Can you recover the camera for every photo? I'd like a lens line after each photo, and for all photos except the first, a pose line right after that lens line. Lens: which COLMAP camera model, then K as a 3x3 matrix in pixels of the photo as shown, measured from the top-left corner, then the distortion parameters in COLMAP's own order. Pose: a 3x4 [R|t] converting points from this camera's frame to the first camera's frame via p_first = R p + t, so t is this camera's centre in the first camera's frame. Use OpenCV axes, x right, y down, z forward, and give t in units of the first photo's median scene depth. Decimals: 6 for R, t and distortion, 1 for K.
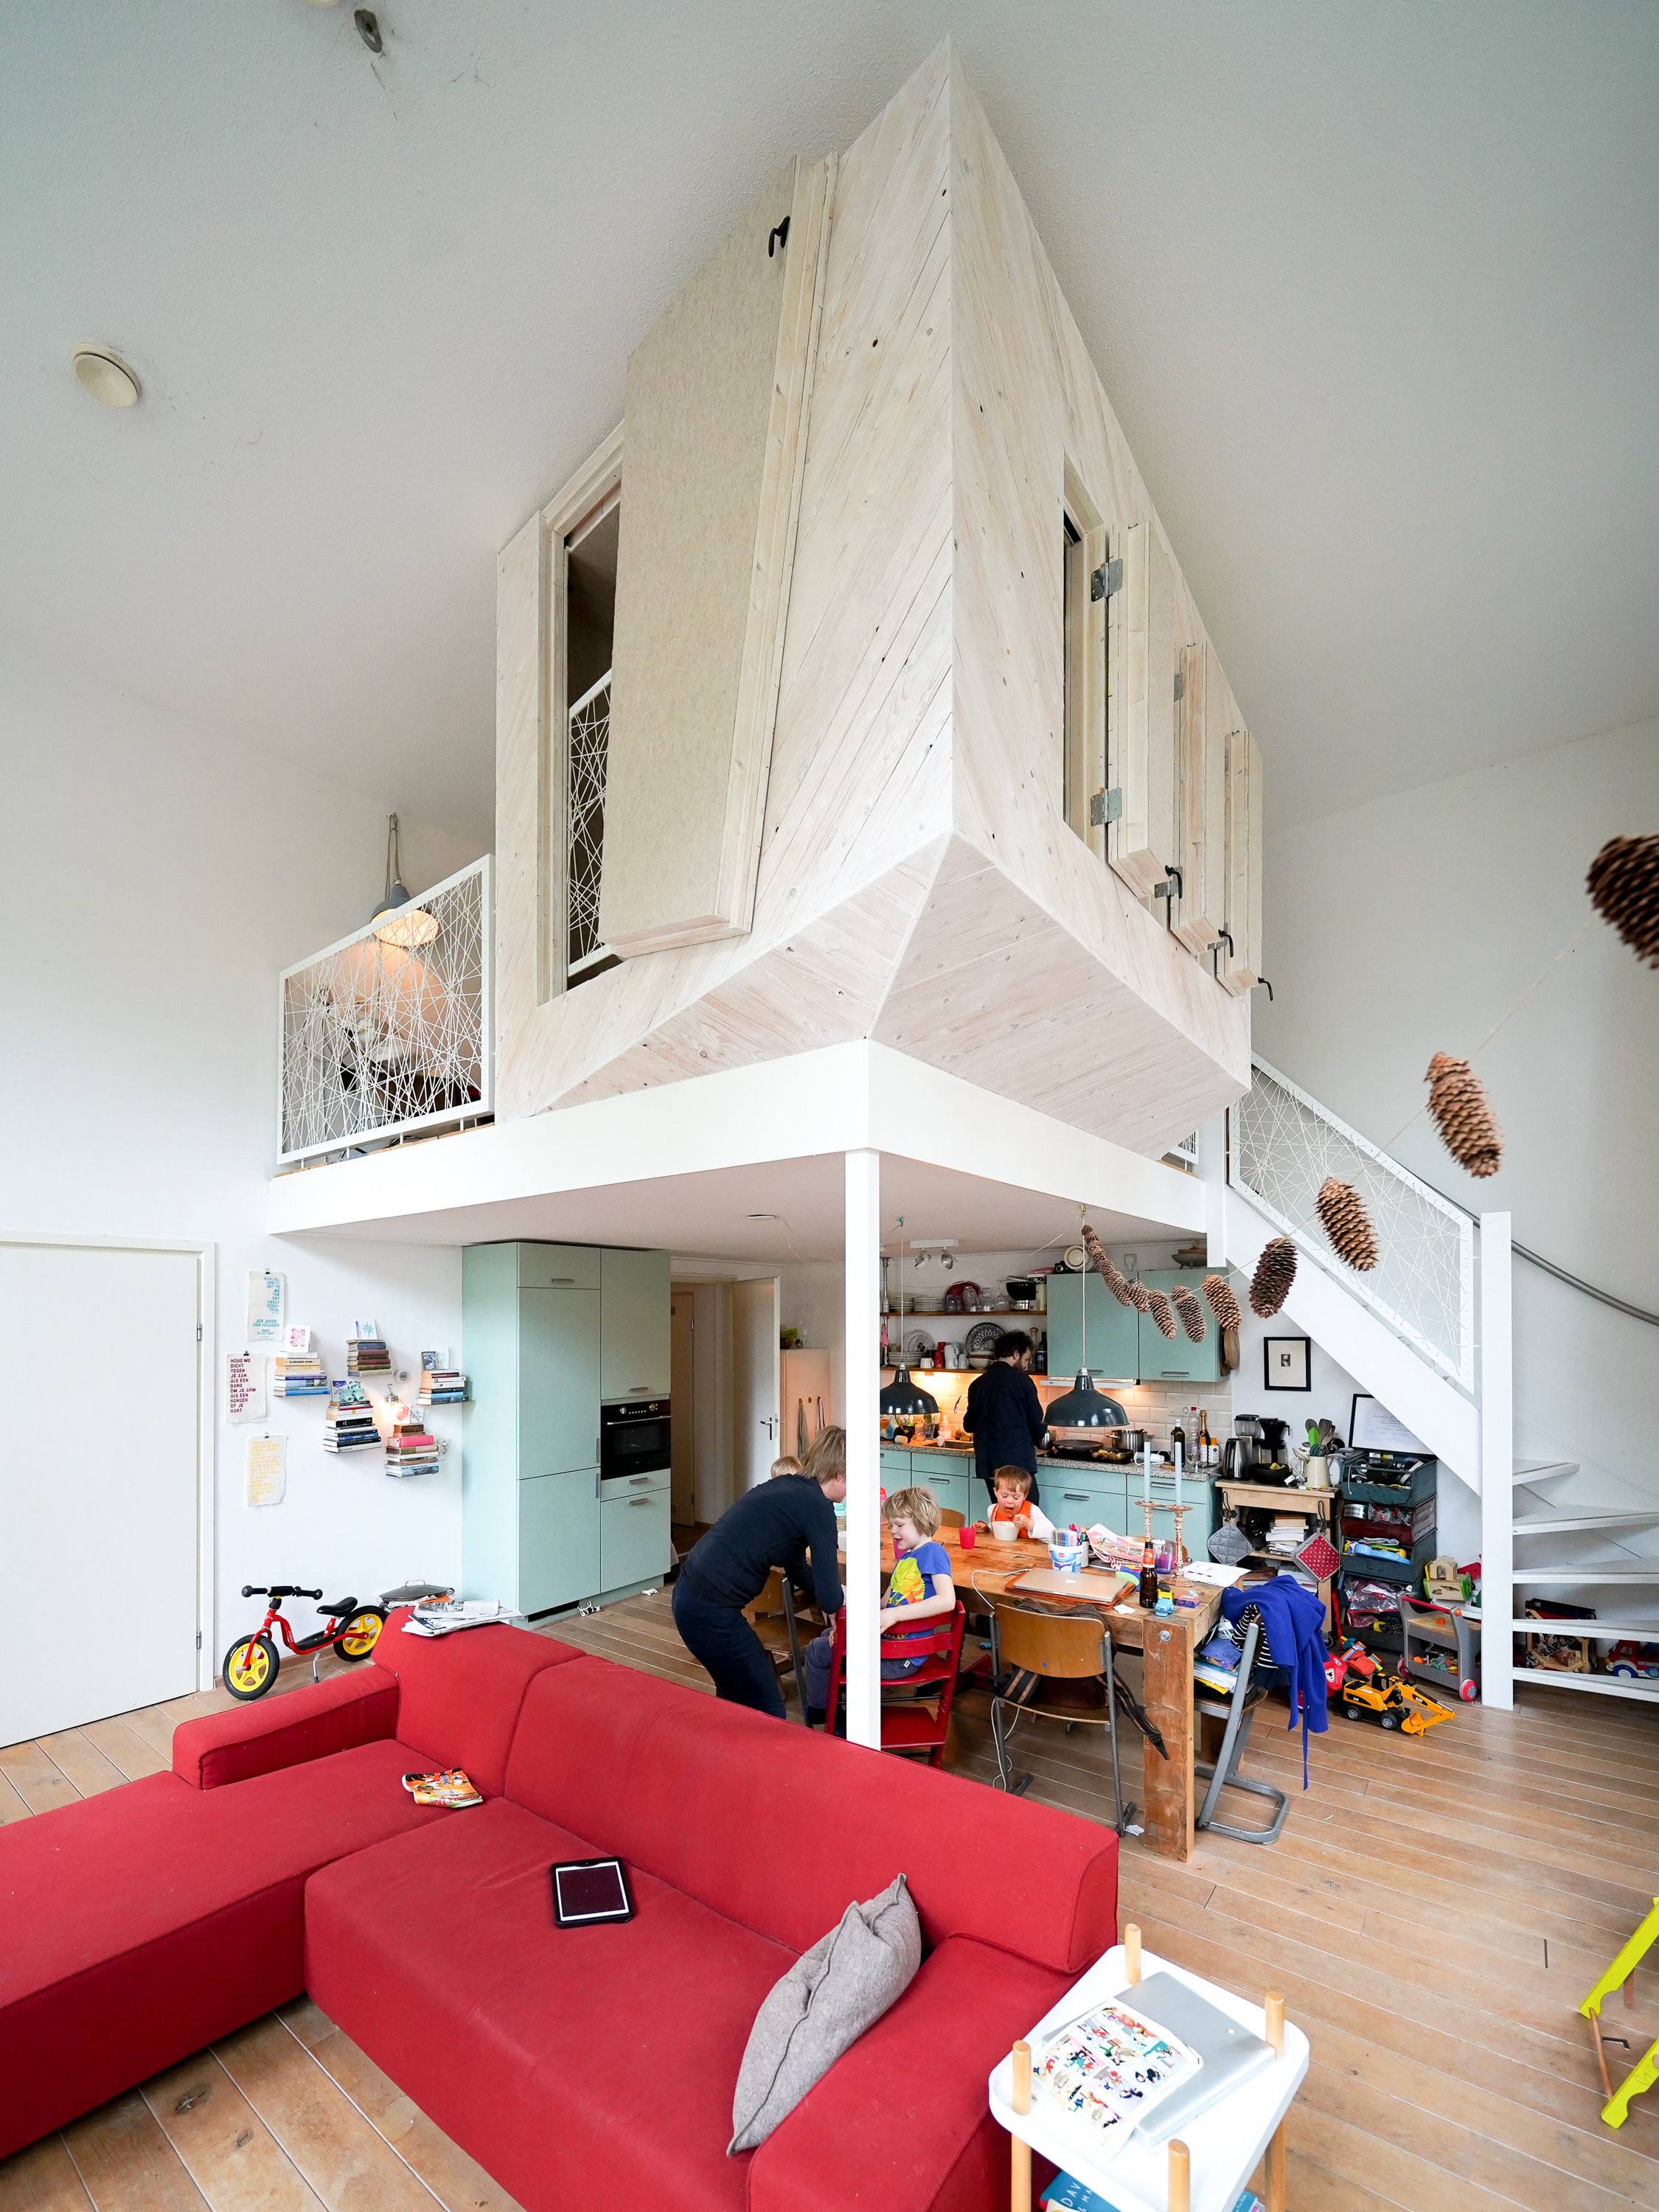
lens RADIAL K [[884.8, 0, 834.3], [0, 884.8, 1306.2], [0, 0, 1]] dist [-0.000097, 0.000008]
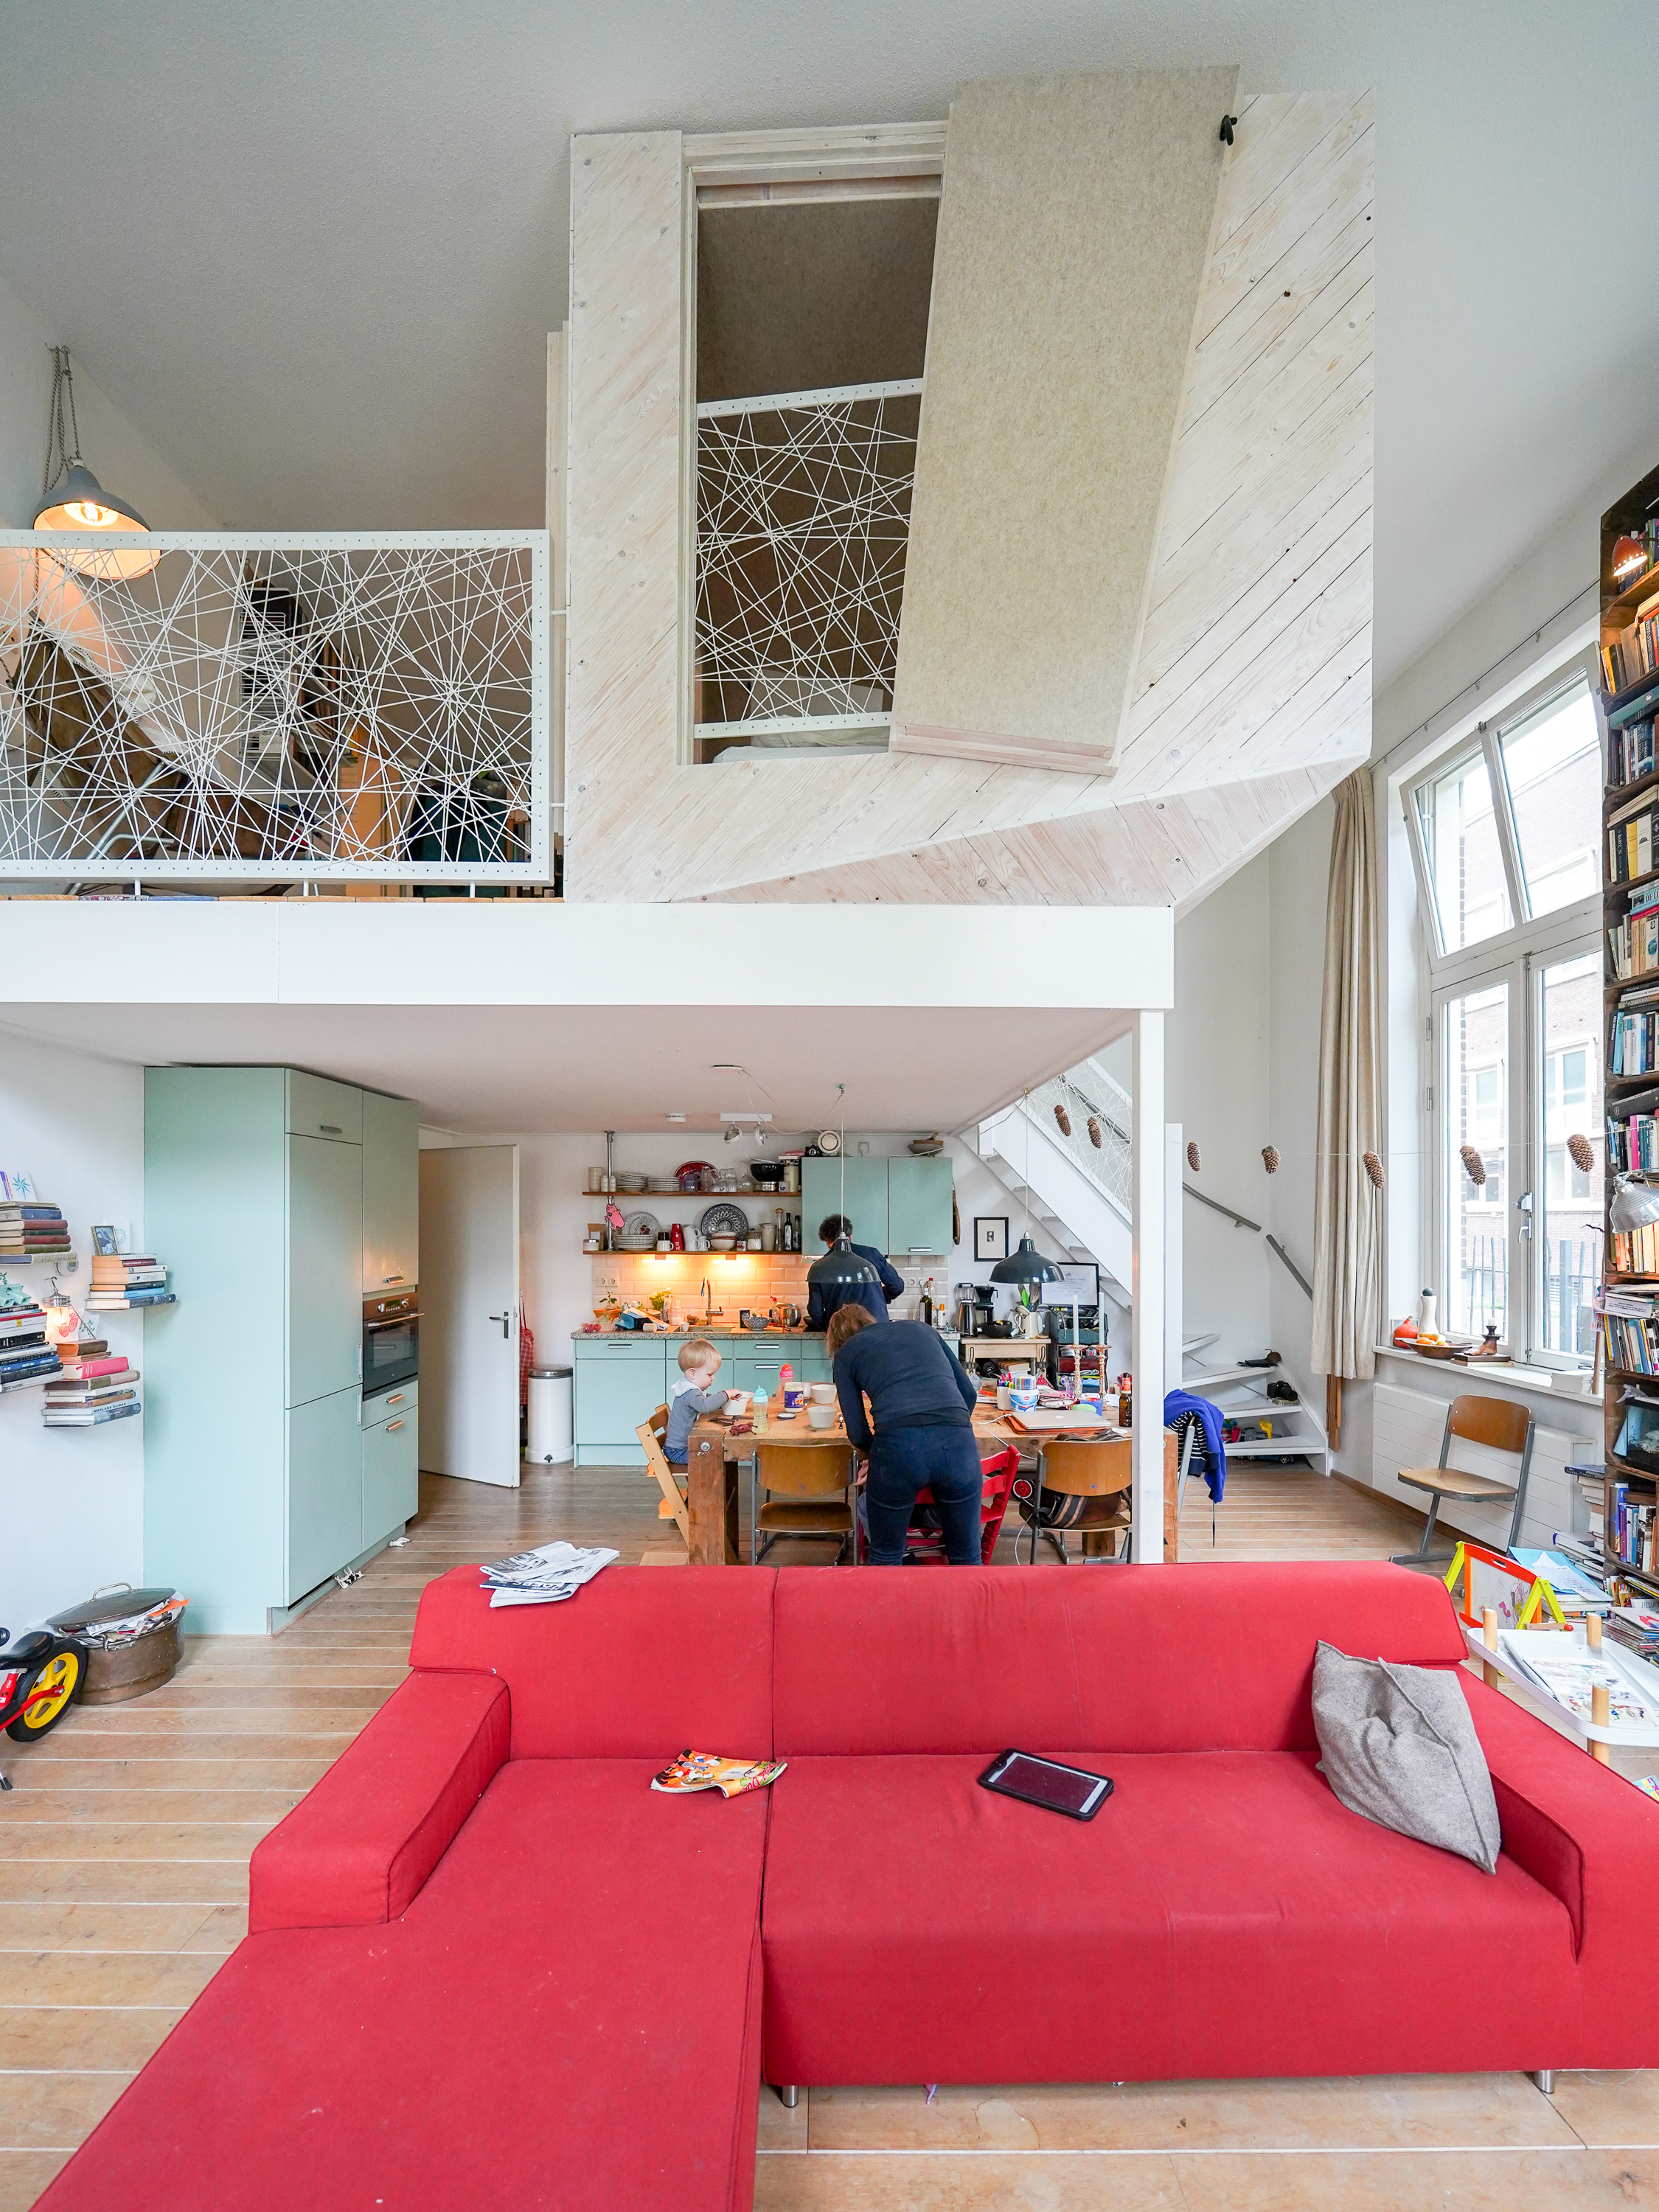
lens RADIAL K [[891.5, 0, 831.0], [0, 891.5, 1213.0], [0, 0, 1]] dist [-0.000798, 0.000012]
pose [[0.793920, 0.011036, 0.607923, -0.456281], [-0.014338, 0.999897, 0.000573, 0.035992], [-0.607854, -0.009171, 0.793996, 0.186648]]
